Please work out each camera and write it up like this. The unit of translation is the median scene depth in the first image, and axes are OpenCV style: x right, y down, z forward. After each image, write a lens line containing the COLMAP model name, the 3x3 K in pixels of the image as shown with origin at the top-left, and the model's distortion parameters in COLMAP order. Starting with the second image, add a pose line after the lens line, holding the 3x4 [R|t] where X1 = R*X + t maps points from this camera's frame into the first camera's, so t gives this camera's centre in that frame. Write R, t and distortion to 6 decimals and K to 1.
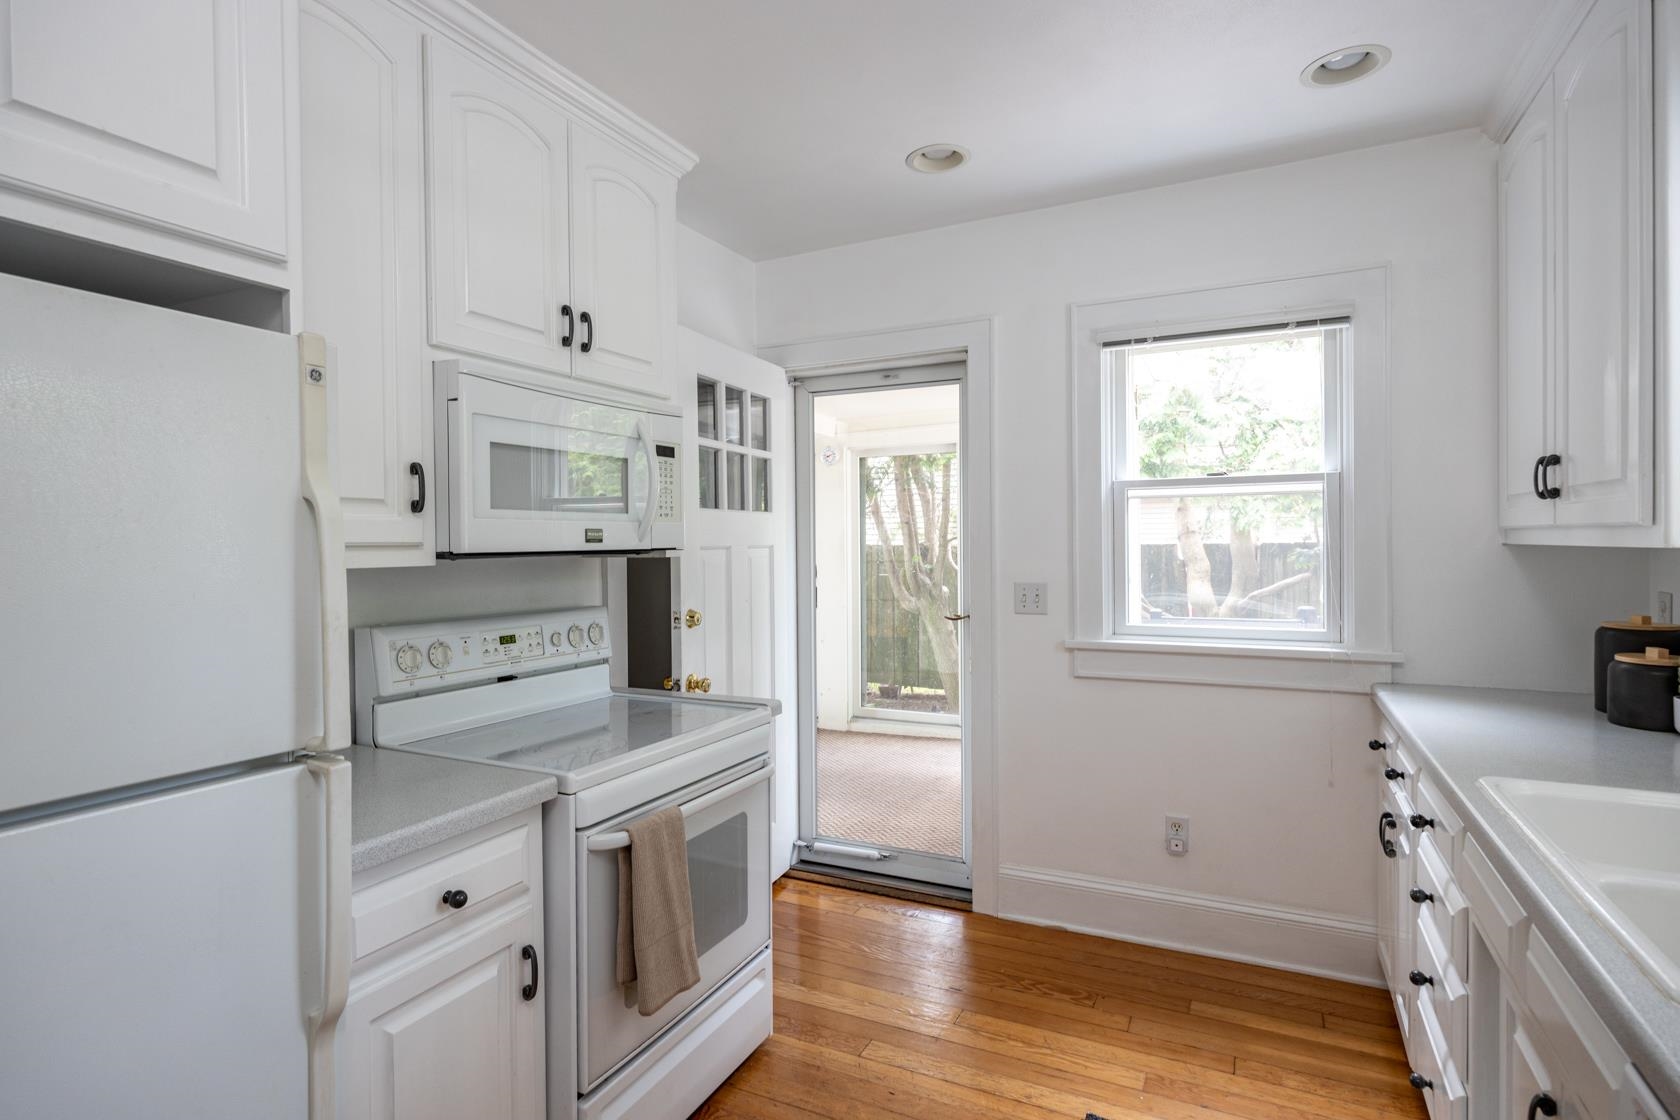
lens RADIAL K [[838.0, 0, 812.3], [0, 838.0, 548.5], [0, 0, 1]] dist [0.001730, -0.000359]
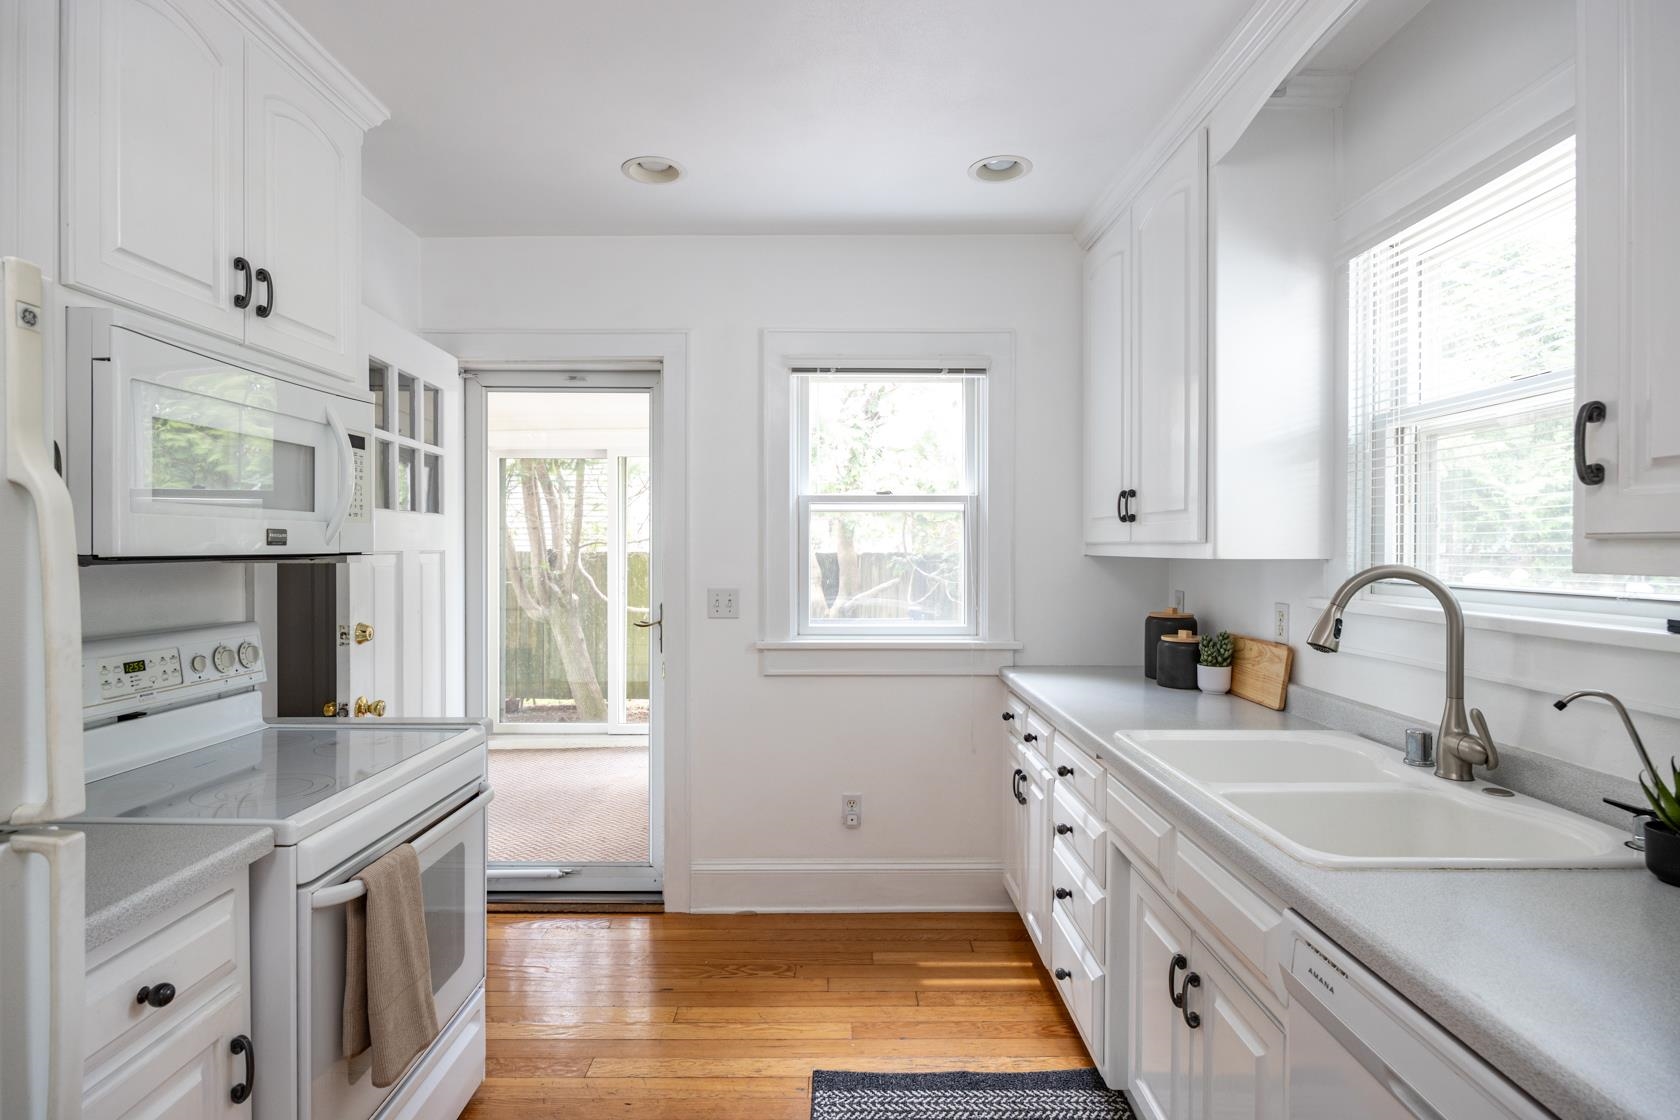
lens RADIAL K [[838.0, 0, 799.6], [0, 838.0, 551.1], [0, 0, 1]] dist [0.001730, -0.000359]
pose [[0.899209, 0.009899, 0.437408, -0.147099], [-0.007653, 0.999947, -0.006896, 0.000470], [-0.437453, 0.002853, 0.899237, 0.015298]]
